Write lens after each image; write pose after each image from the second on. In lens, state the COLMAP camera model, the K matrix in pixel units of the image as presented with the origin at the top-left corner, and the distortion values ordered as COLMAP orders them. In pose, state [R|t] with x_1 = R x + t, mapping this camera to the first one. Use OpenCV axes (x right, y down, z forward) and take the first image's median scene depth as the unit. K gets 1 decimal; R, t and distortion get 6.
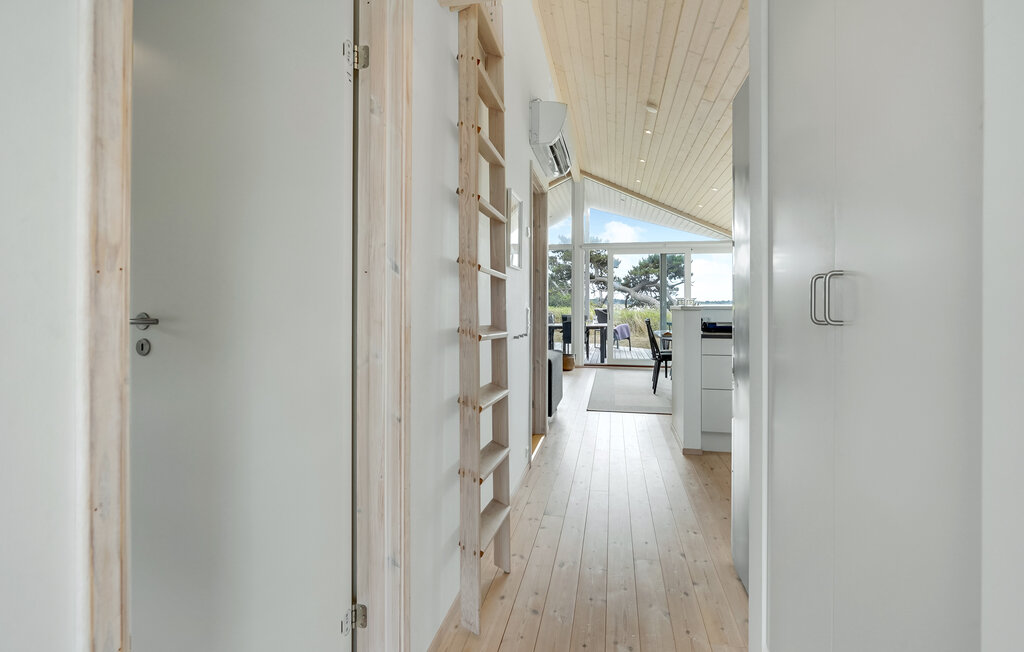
lens RADIAL K [[474.2, 0, 509.3], [0, 474.2, 303.1], [0, 0, 1]] dist [0.013060, 0.001864]
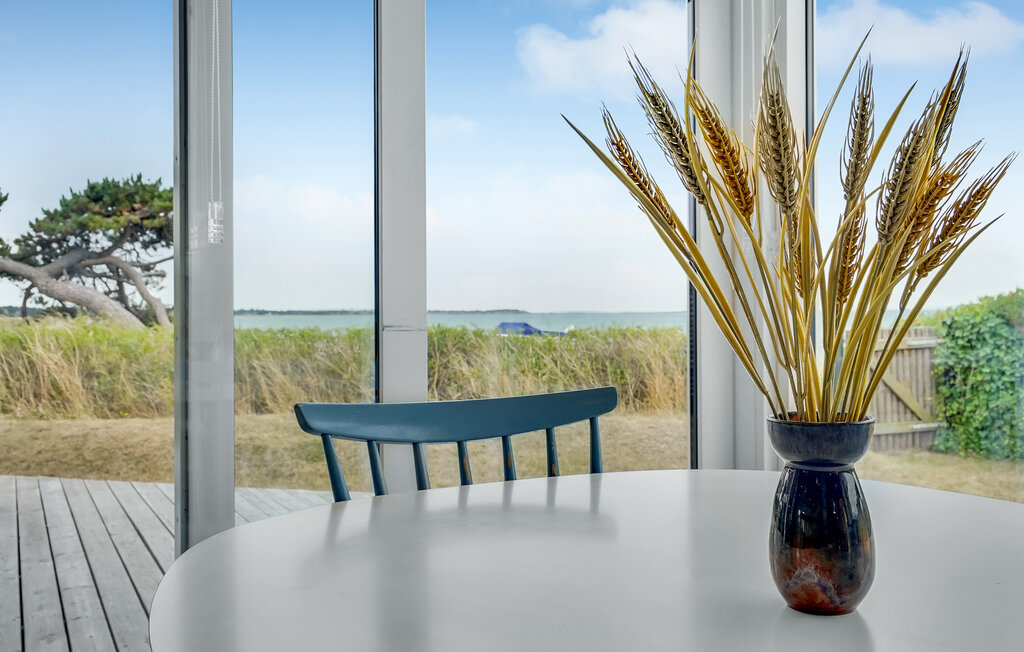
lens RADIAL K [[949.2, 0, 506.9], [0, 949.2, 316.2], [0, 0, 1]] dist [-0.001342, 0.000000]
pose [[0.764822, -0.008794, 0.644182, 0.060480], [0.008108, 0.999959, 0.004025, 0.006253], [-0.644191, 0.002145, 0.764862, 0.203961]]
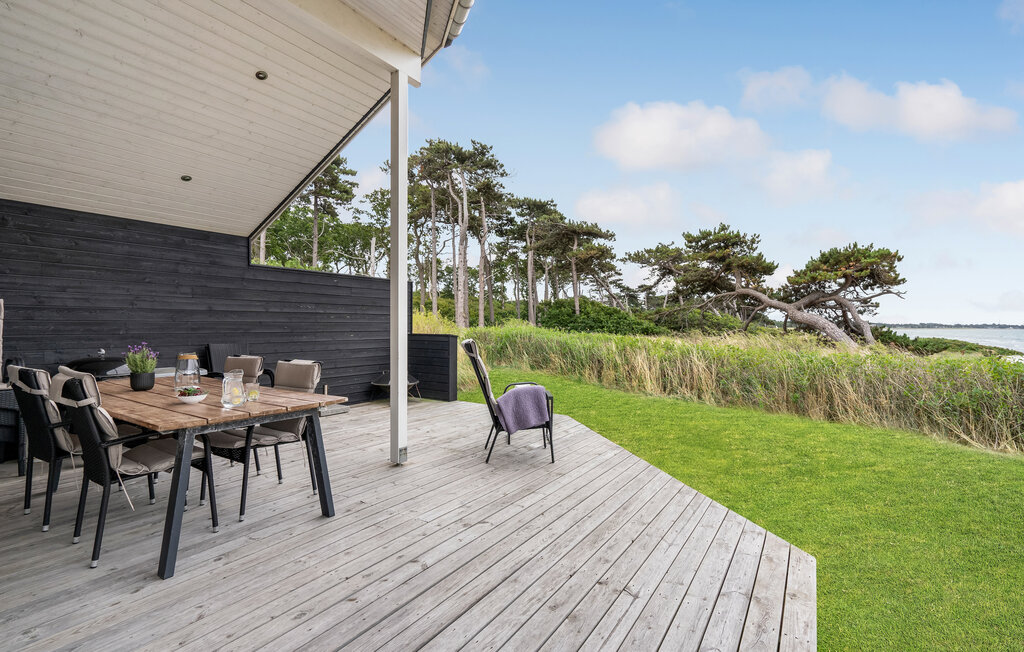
lens RADIAL K [[474.2, 0, 529.3], [0, 474.2, 326.9], [0, 0, 1]] dist [0.013060, 0.001864]
pose [[0.942118, 0.008552, -0.335171, 0.138015], [-0.007257, 0.999961, 0.005115, -0.000020], [0.335202, -0.002386, 0.942143, 0.259017]]
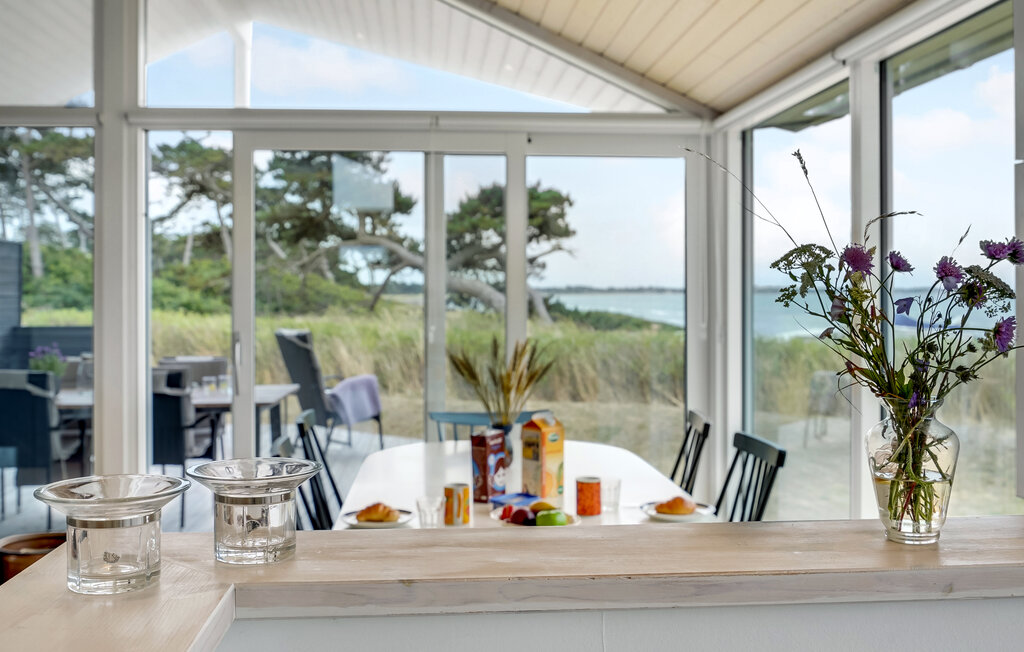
lens RADIAL K [[1019.8, 0, 527.6], [0, 1019.8, 286.2], [0, 0, 1]] dist [-0.002634, 0.000000]
pose [[0.951668, -0.001790, 0.307124, 0.051006], [0.003296, 0.999985, -0.004387, -0.006005], [-0.307111, 0.005187, 0.951660, 0.107558]]
